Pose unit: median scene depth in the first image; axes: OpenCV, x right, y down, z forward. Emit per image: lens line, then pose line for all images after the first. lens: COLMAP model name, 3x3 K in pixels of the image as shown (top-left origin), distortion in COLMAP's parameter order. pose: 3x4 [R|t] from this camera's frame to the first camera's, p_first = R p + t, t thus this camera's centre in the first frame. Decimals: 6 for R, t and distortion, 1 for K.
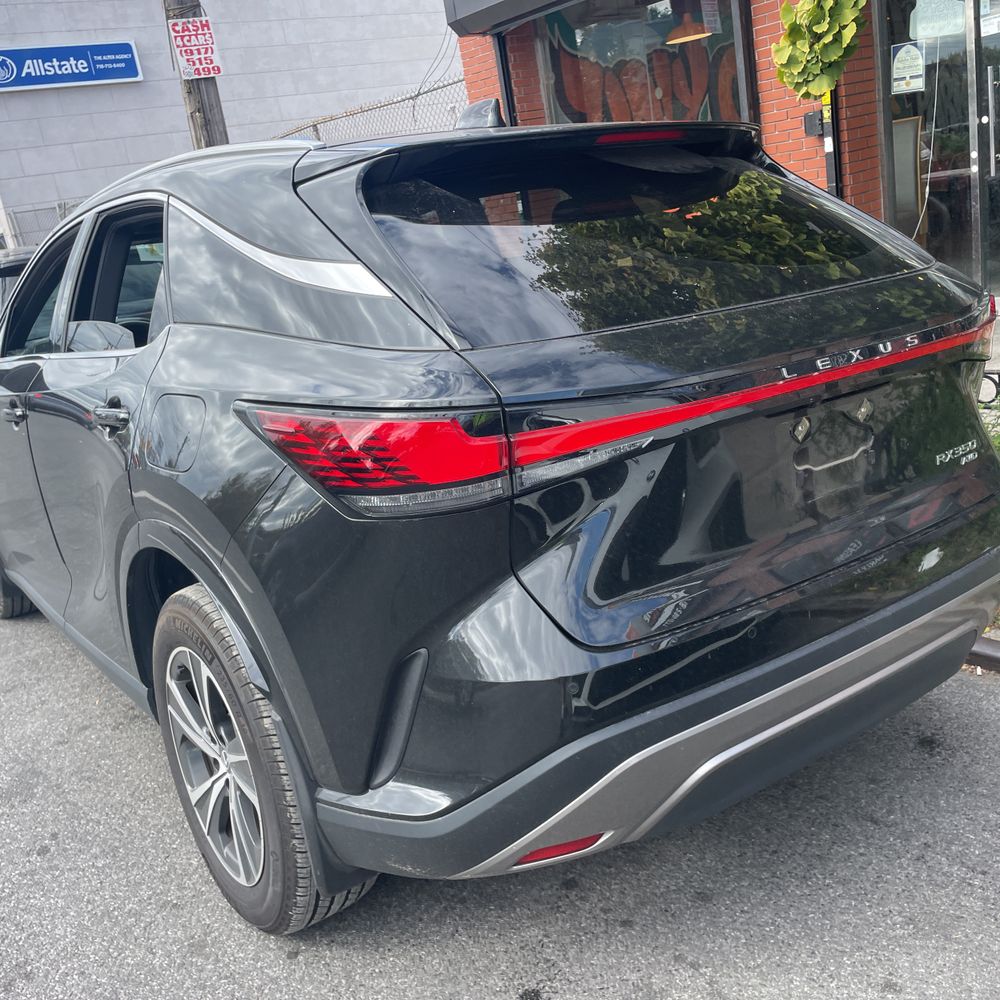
lens RADIAL K [[1032.6, 0, 500.0], [0, 1032.6, 500.0], [0, 0, 1]] dist [0.096161, -0.139057]
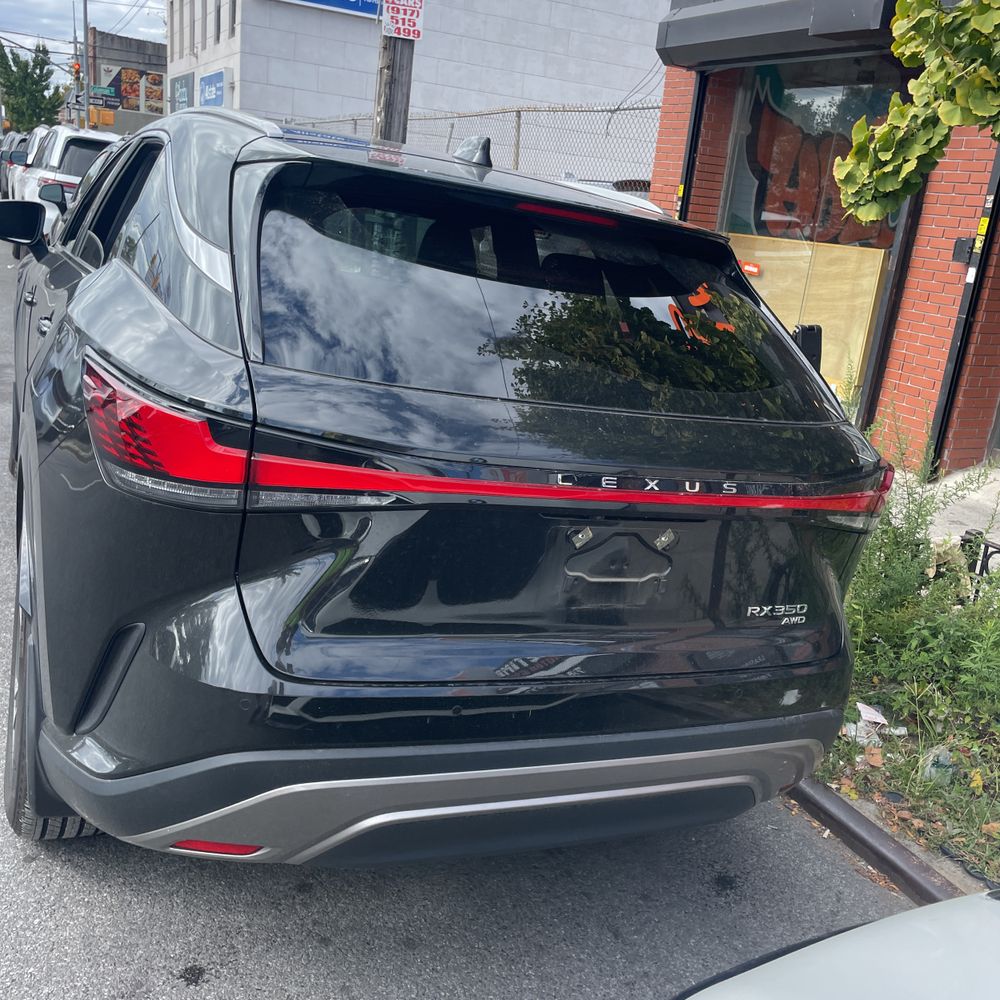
lens RADIAL K [[1031.5, 0, 524.1], [0, 1031.5, 526.3], [0, 0, 1]] dist [0.108333, -0.179168]
pose [[0.944800, 0.310432, -0.104805, 0.224607], [-0.308341, 0.950594, 0.036013, -0.064571], [0.110807, -0.001709, 0.993840, -0.003684]]
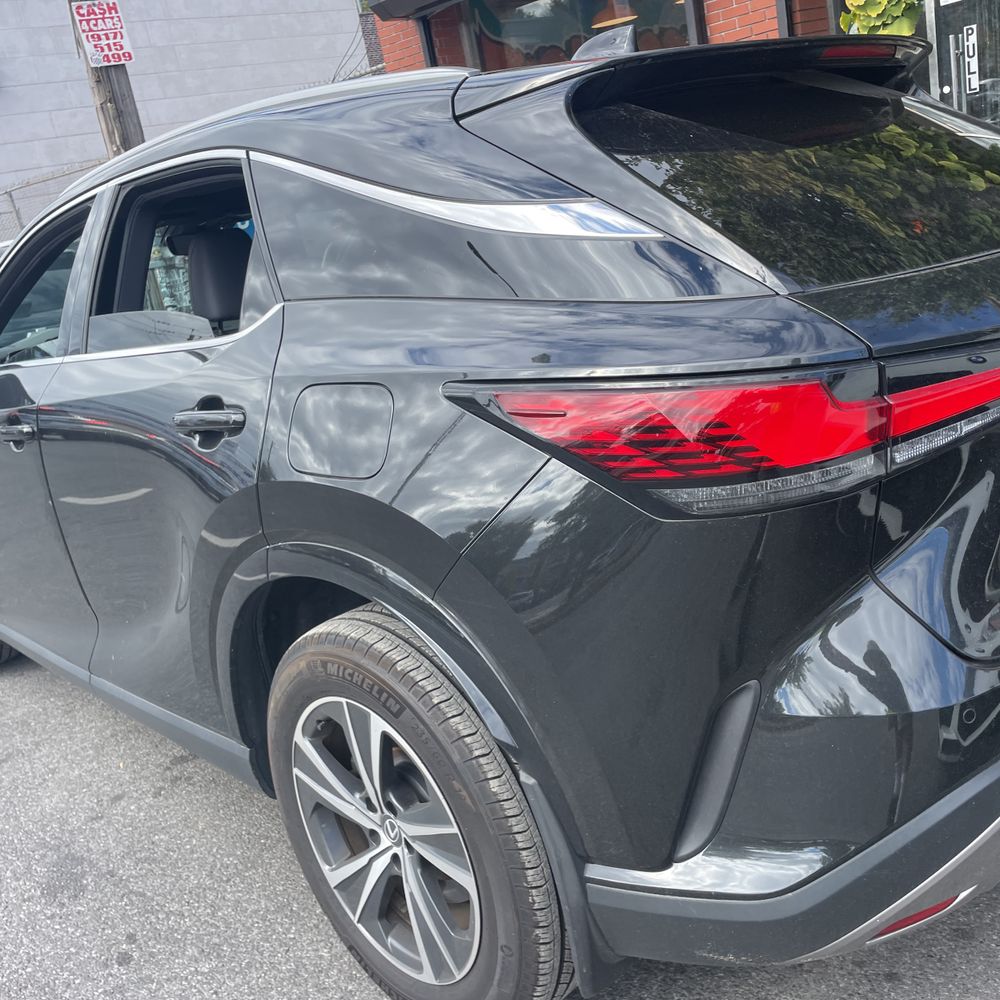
lens RADIAL K [[1028.6, 0, 502.1], [0, 1028.6, 496.8], [0, 0, 1]] dist [0.085456, -0.120251]
pose [[0.990541, -0.064793, 0.120958, -0.217176], [0.065652, 0.997838, -0.003128, -0.002561], [-0.120494, 0.011040, 0.992653, 0.152996]]
